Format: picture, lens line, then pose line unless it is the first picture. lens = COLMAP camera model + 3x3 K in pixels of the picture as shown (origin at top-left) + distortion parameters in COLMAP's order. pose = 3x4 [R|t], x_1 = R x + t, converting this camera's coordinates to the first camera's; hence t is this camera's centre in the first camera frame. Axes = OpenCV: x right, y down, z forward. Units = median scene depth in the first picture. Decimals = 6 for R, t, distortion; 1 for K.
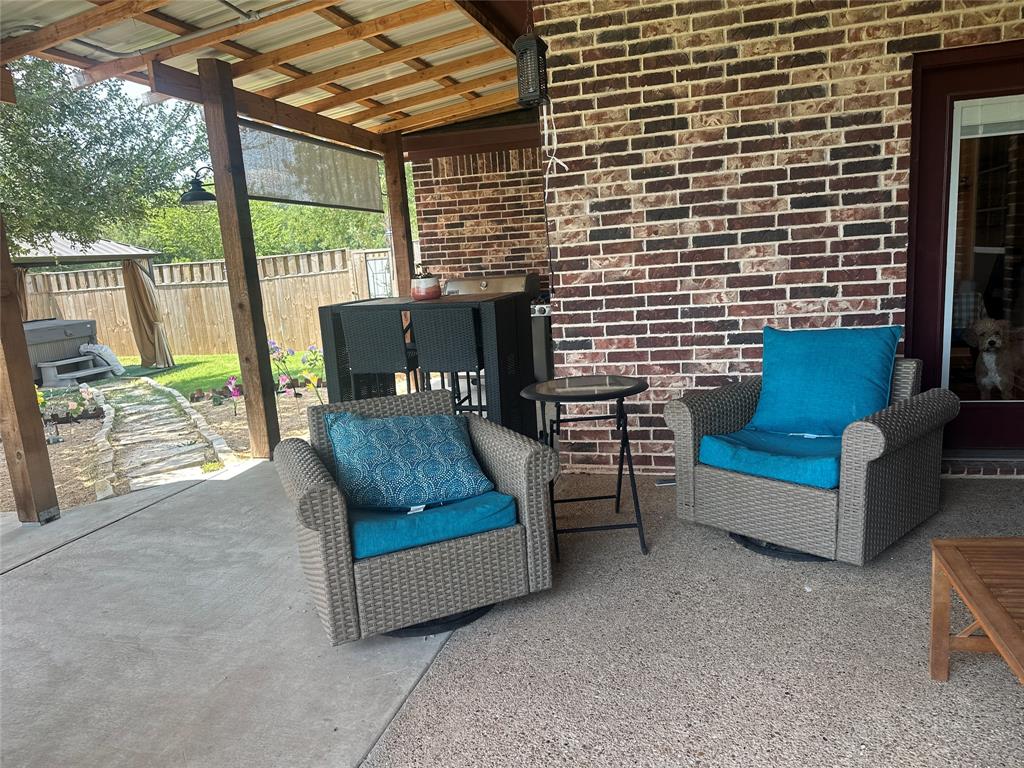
lens RADIAL K [[729.4, 0, 519.0], [0, 729.4, 391.6], [0, 0, 1]] dist [-0.016559, 0.004284]
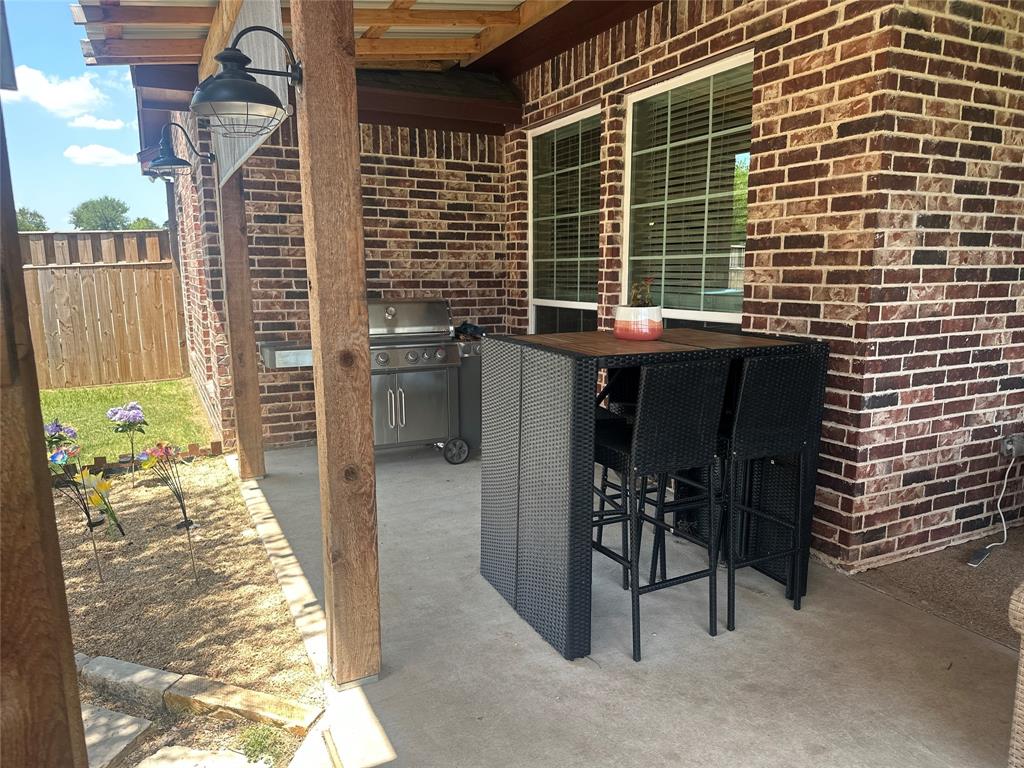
lens RADIAL K [[729.4, 0, 511.8], [0, 729.4, 377.1], [0, 0, 1]] dist [-0.016559, 0.004284]
pose [[0.731639, -0.035535, 0.680765, -0.740445], [0.074587, 0.996818, -0.028128, -0.099766], [-0.677599, 0.071356, 0.731961, 0.743861]]
